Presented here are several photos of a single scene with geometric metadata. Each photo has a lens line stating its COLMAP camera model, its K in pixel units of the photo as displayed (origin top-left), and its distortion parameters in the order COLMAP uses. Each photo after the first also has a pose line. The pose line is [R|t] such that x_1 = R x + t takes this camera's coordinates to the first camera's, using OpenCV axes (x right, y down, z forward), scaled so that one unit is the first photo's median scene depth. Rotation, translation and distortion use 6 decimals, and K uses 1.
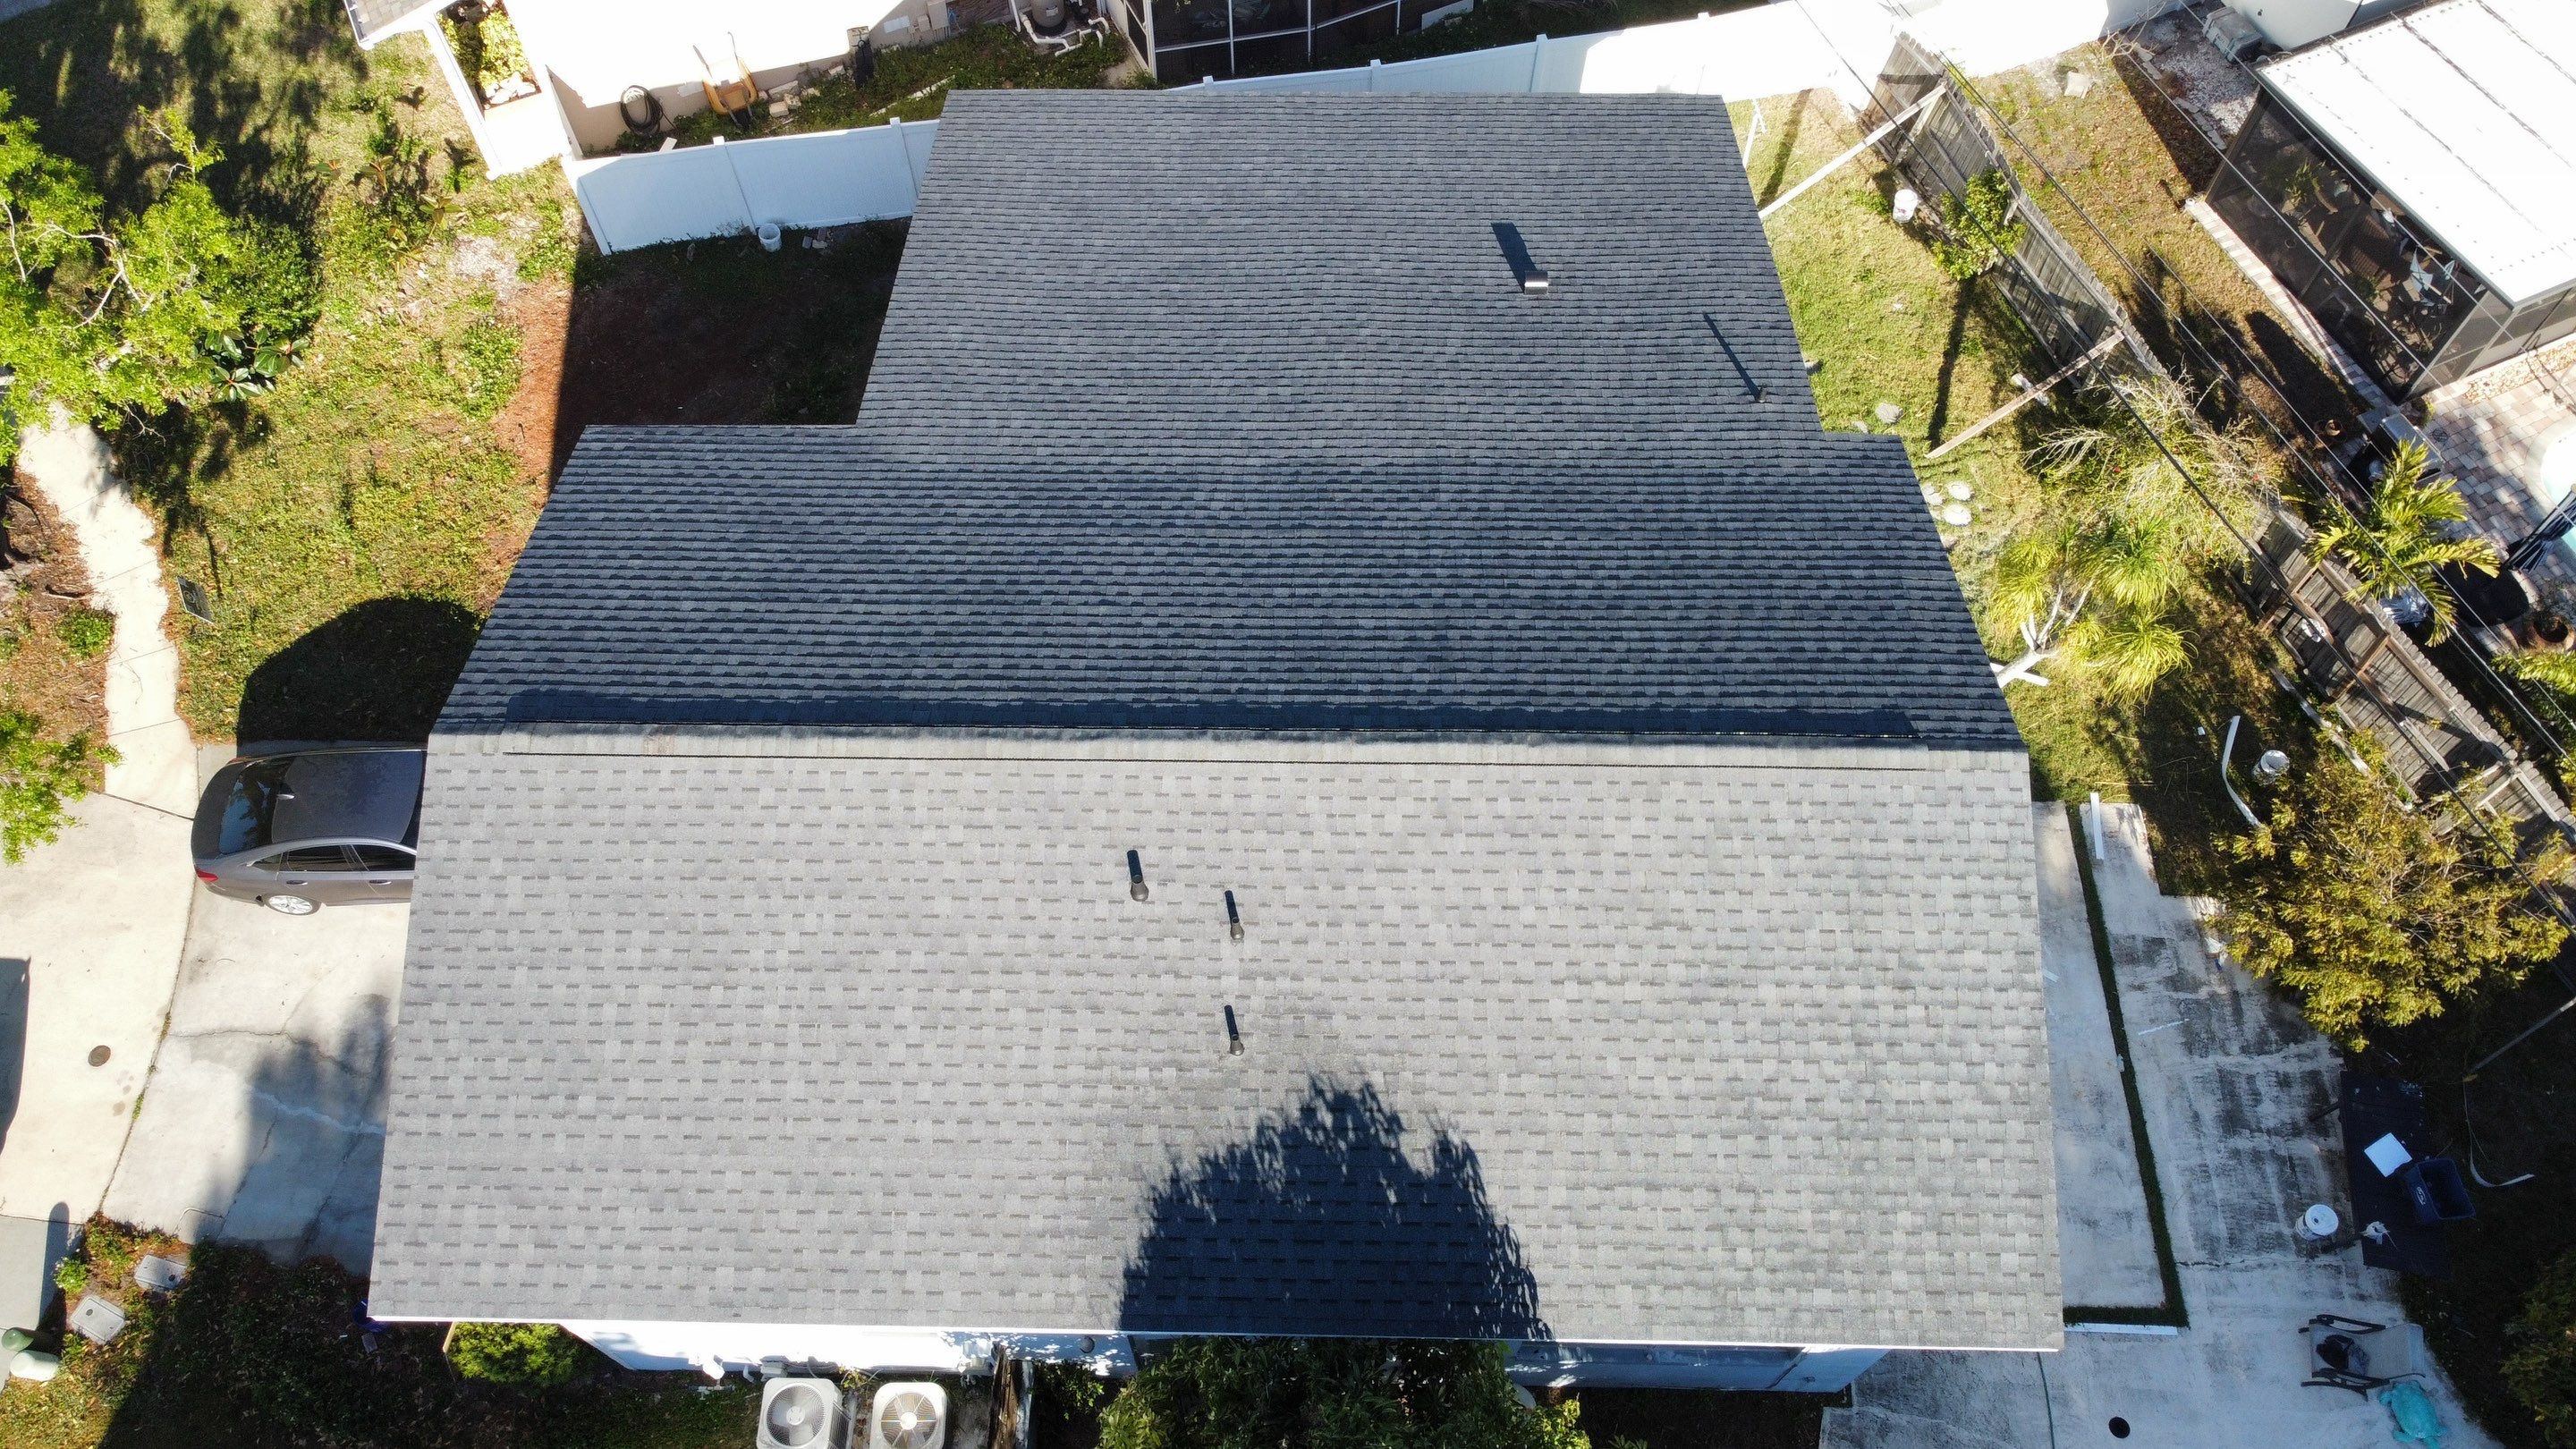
lens RADIAL K [[1955.7, 0, 1257.8], [0, 1955.7, 679.2], [0, 0, 1]] dist [0.023825, -0.048271]
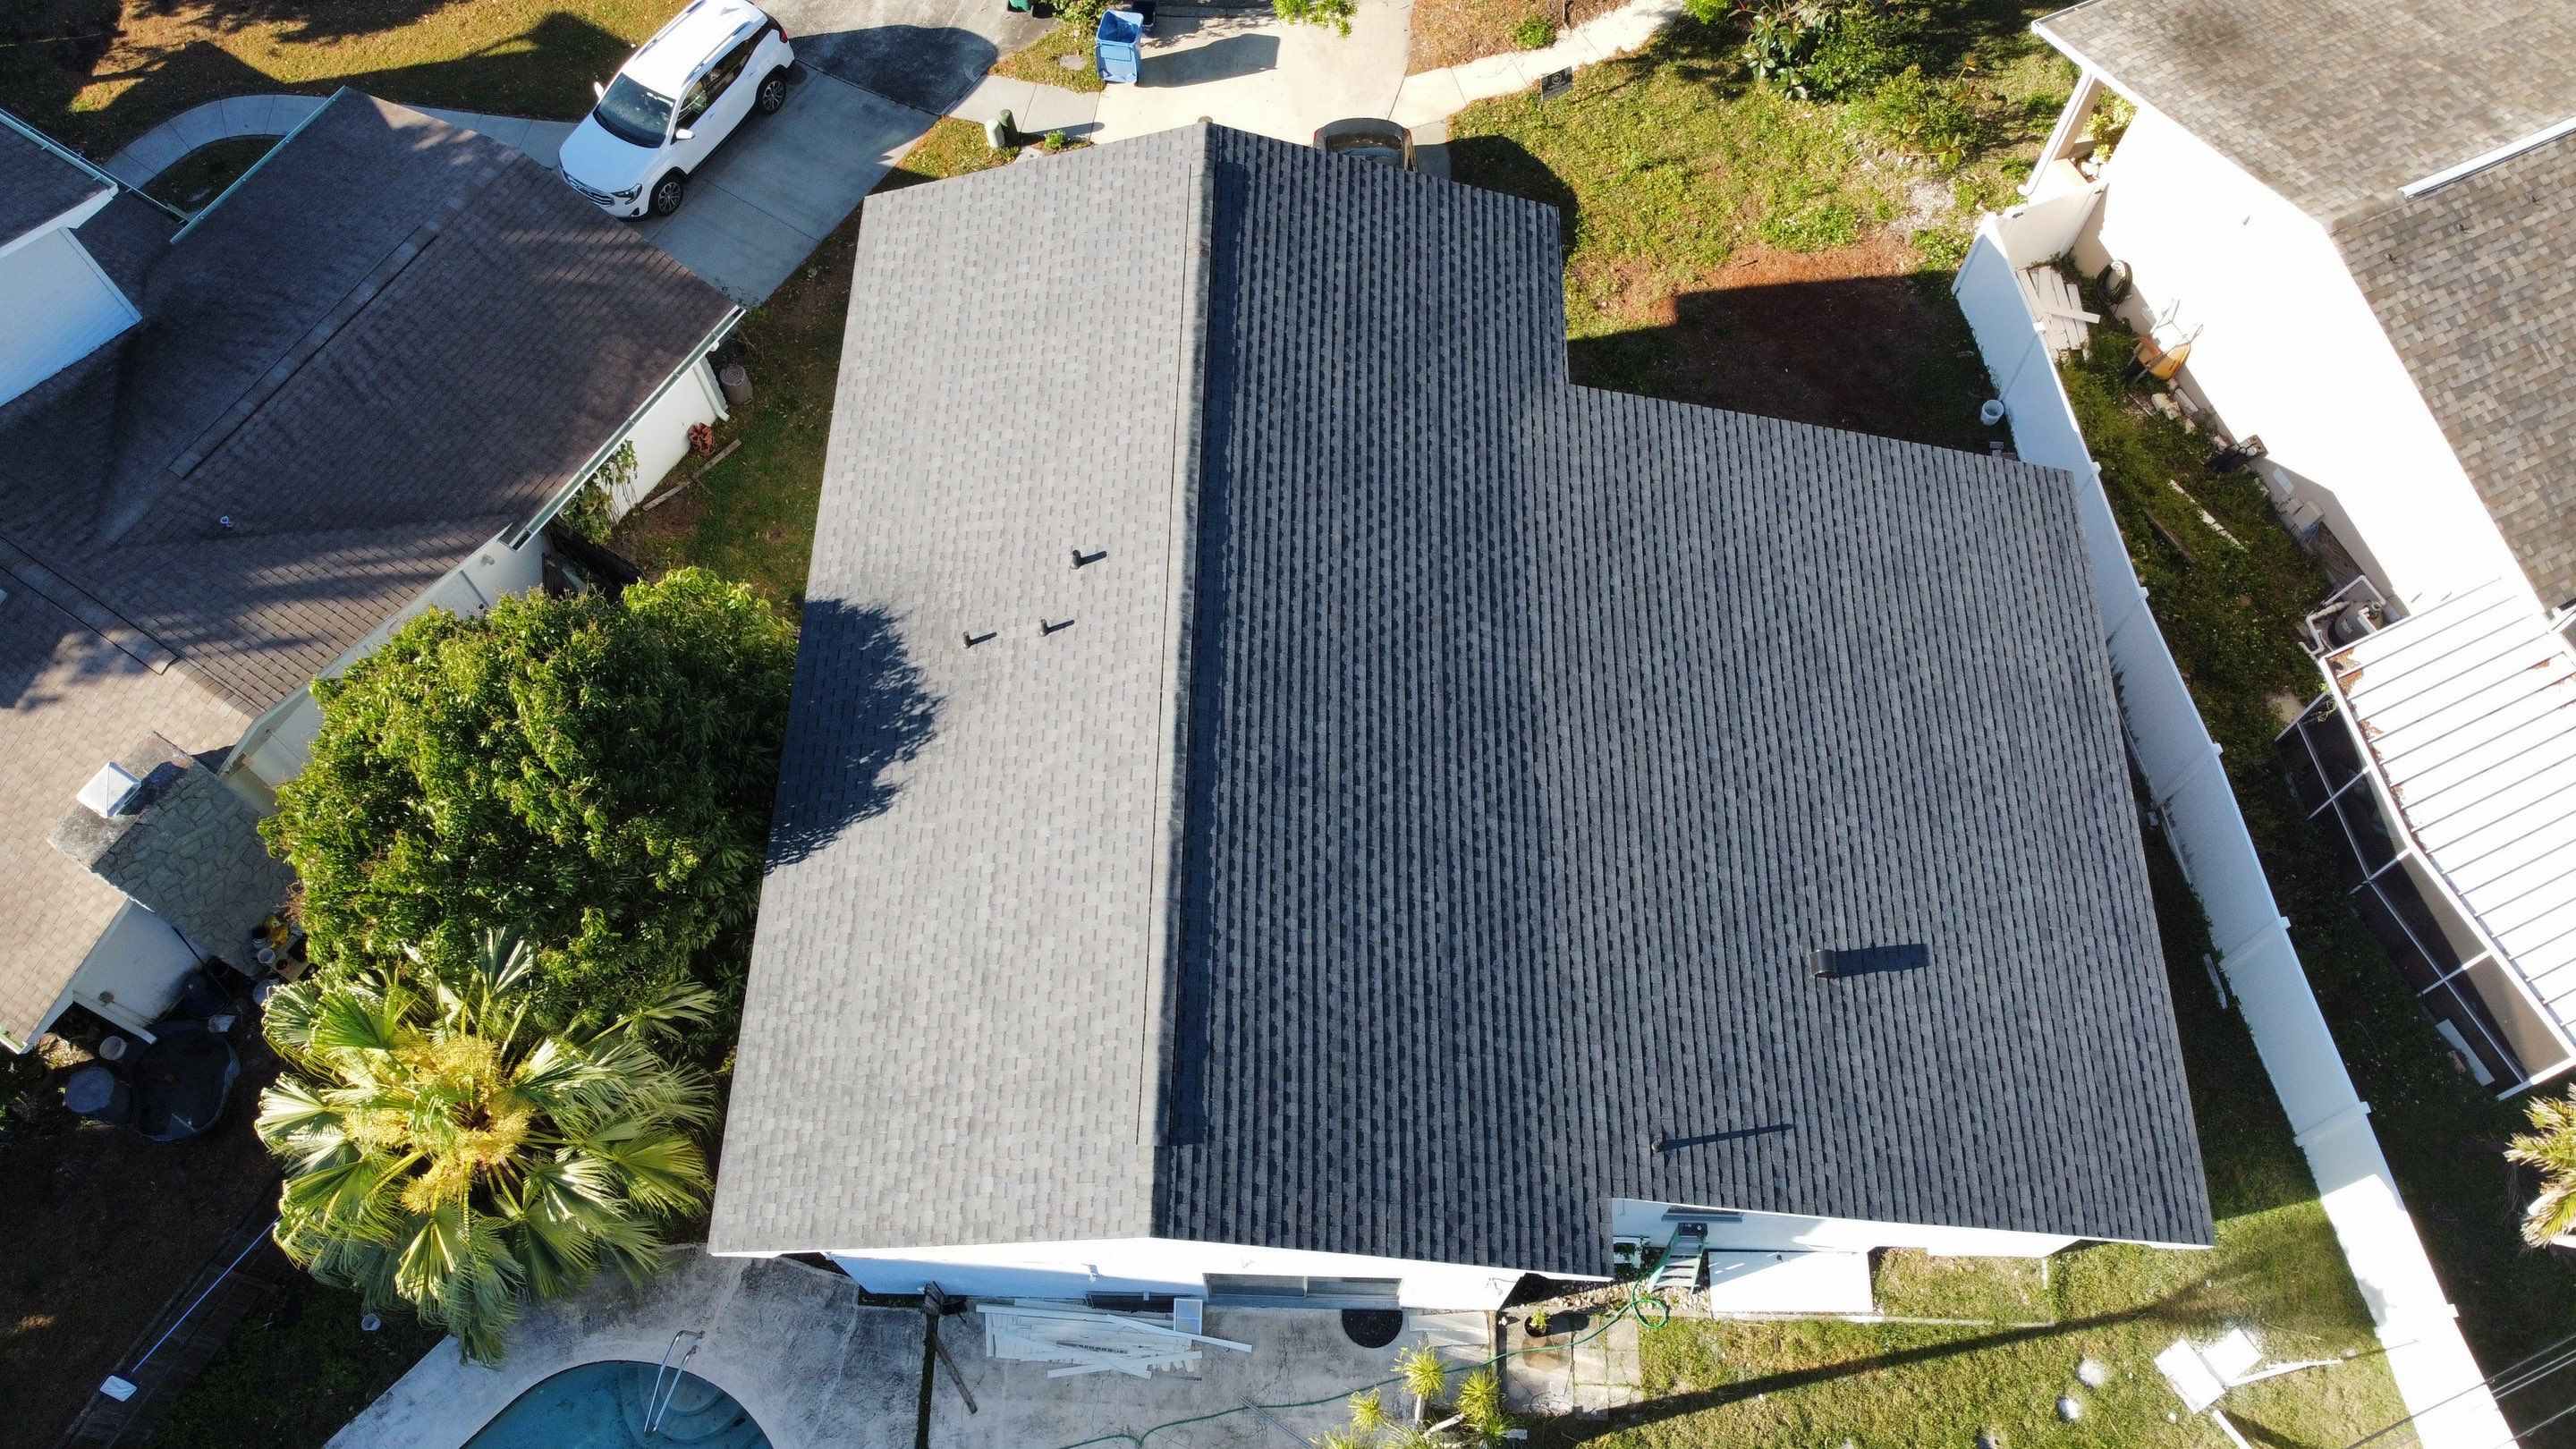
lens RADIAL K [[1955.7, 0, 1259.4], [0, 1955.7, 692.5], [0, 0, 1]] dist [0.023825, -0.048271]
pose [[-0.004721, 0.901476, -0.432804, 0.466731], [-0.854849, 0.220930, 0.469492, -0.473600], [0.518855, 0.372199, 0.769583, 0.053294]]
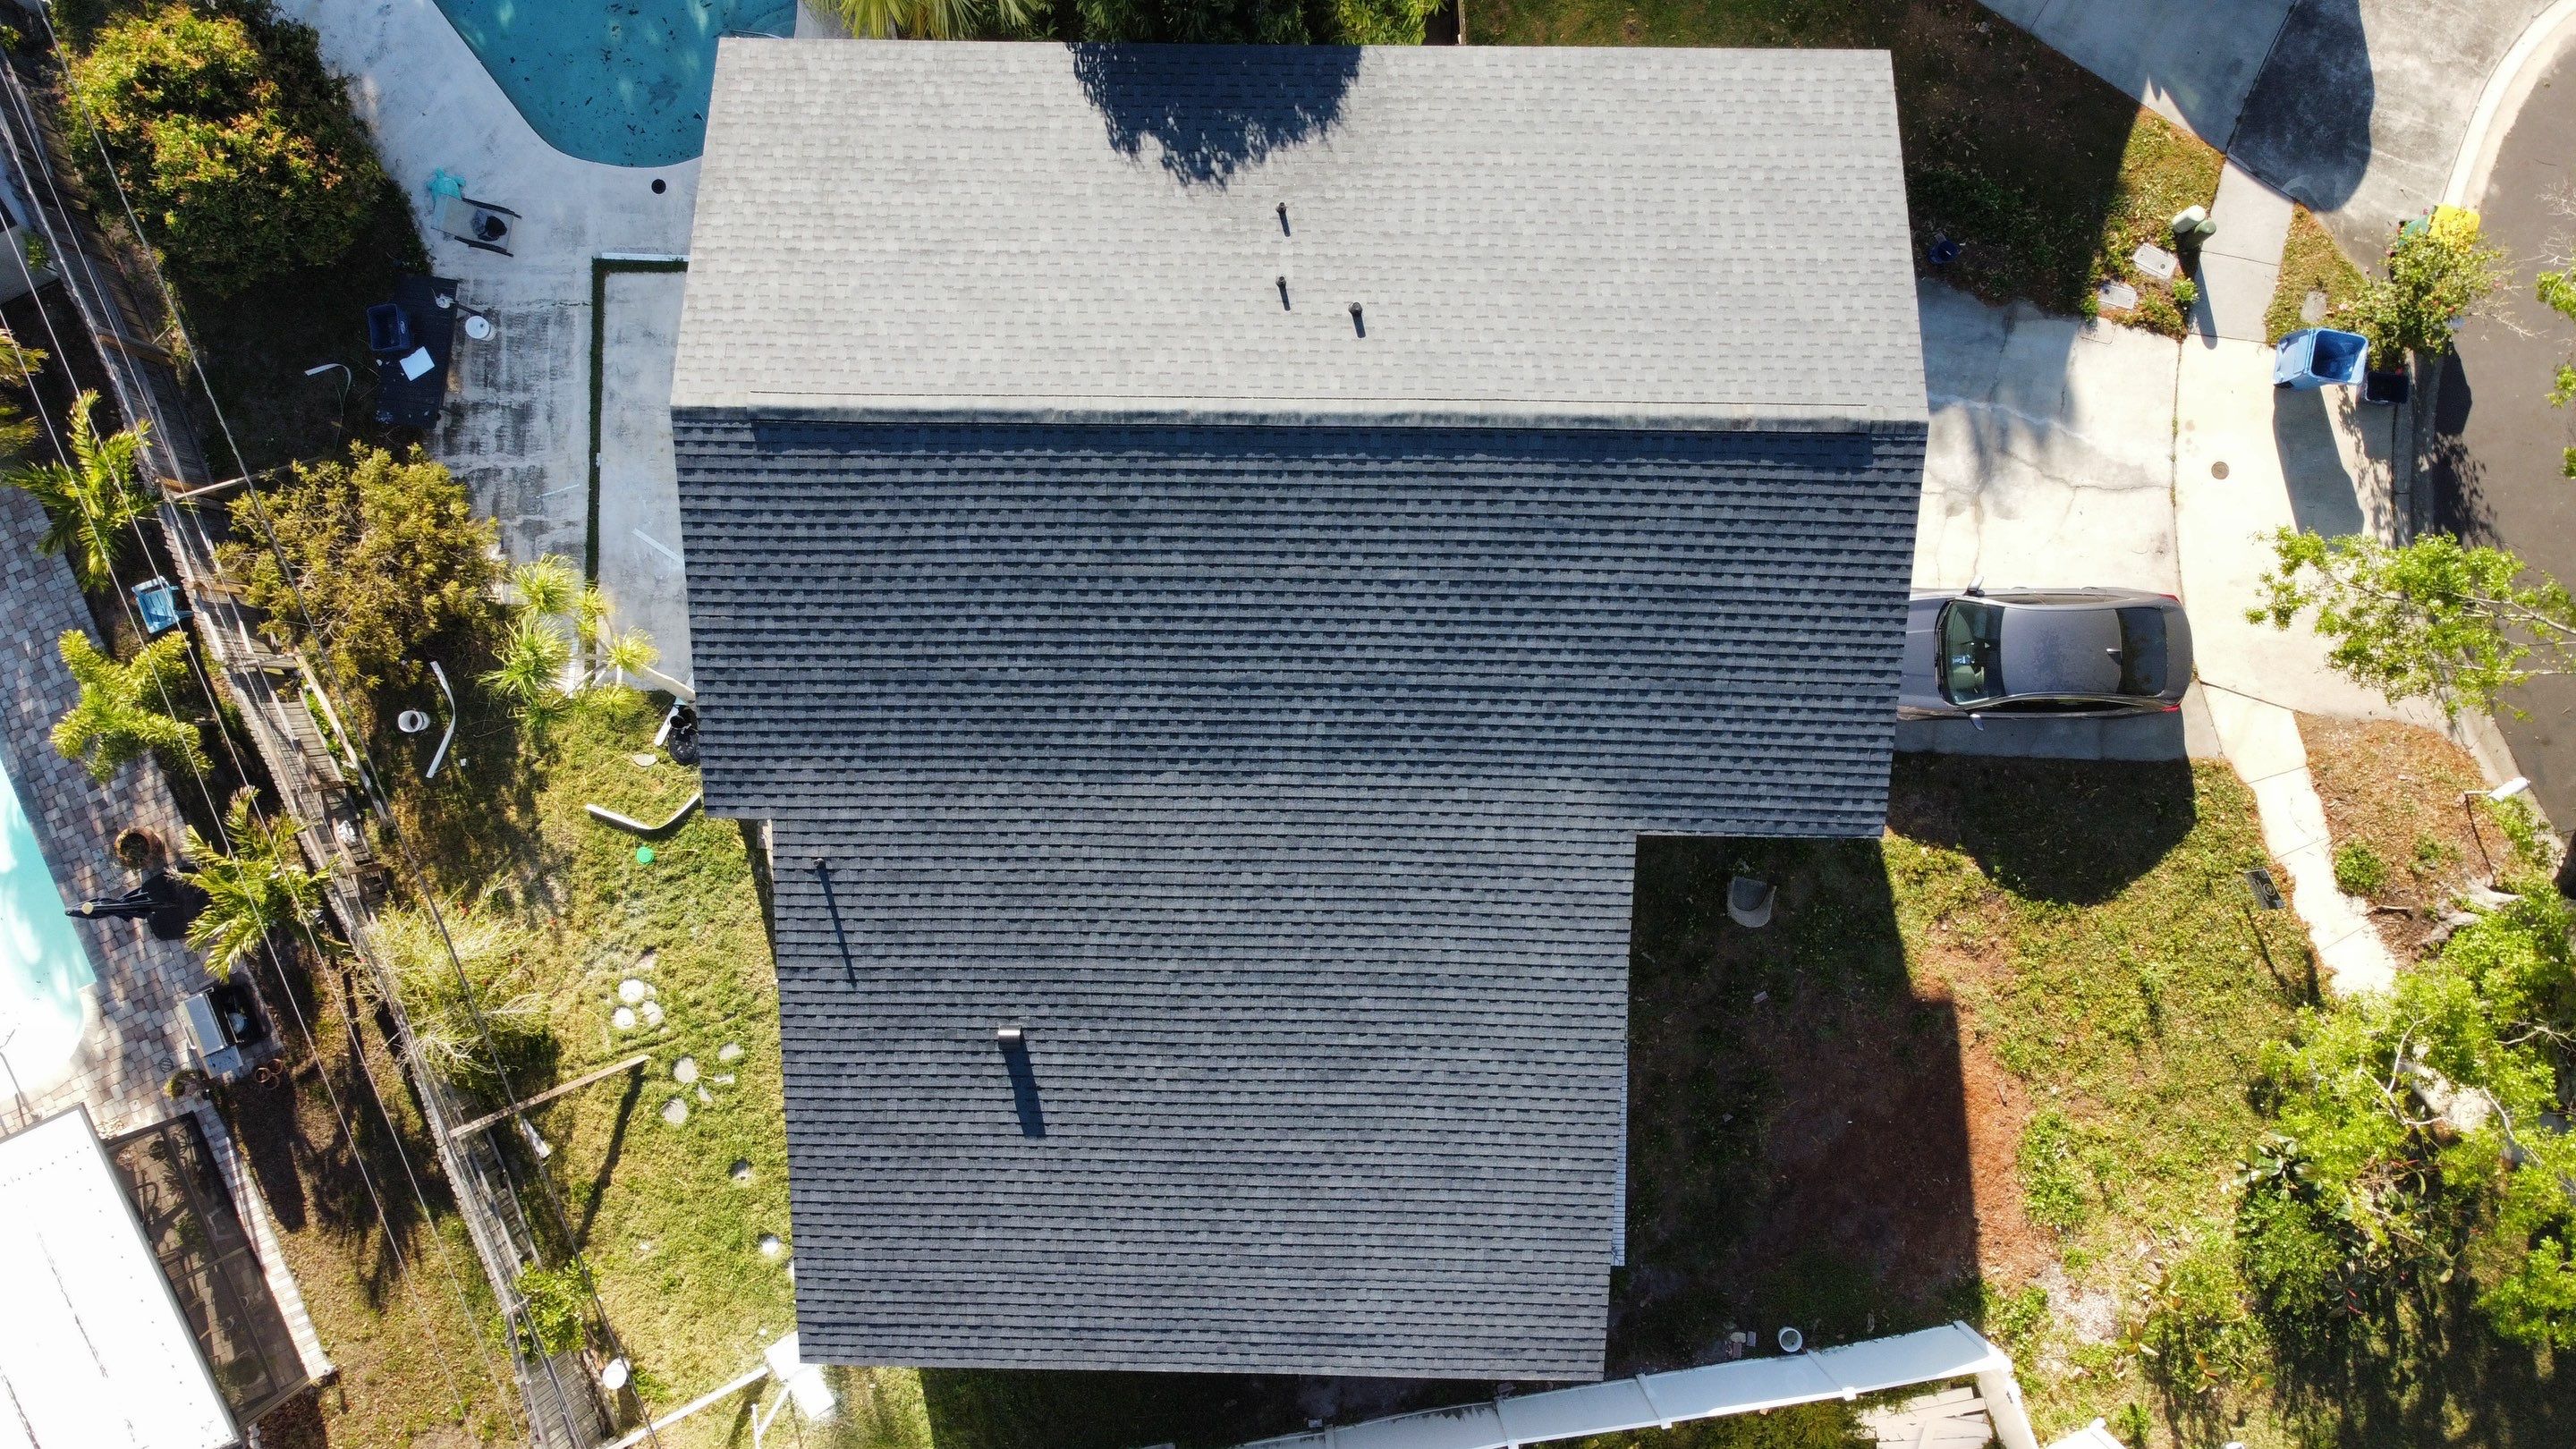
lens RADIAL K [[1955.7, 0, 1254.8], [0, 1955.7, 706.4], [0, 0, 1]] dist [0.023825, -0.048271]
pose [[-0.999539, 0.006863, 0.029572, -0.023135], [0.009639, -0.851947, 0.523540, -0.631012], [0.028787, 0.523584, 0.851488, 0.014484]]
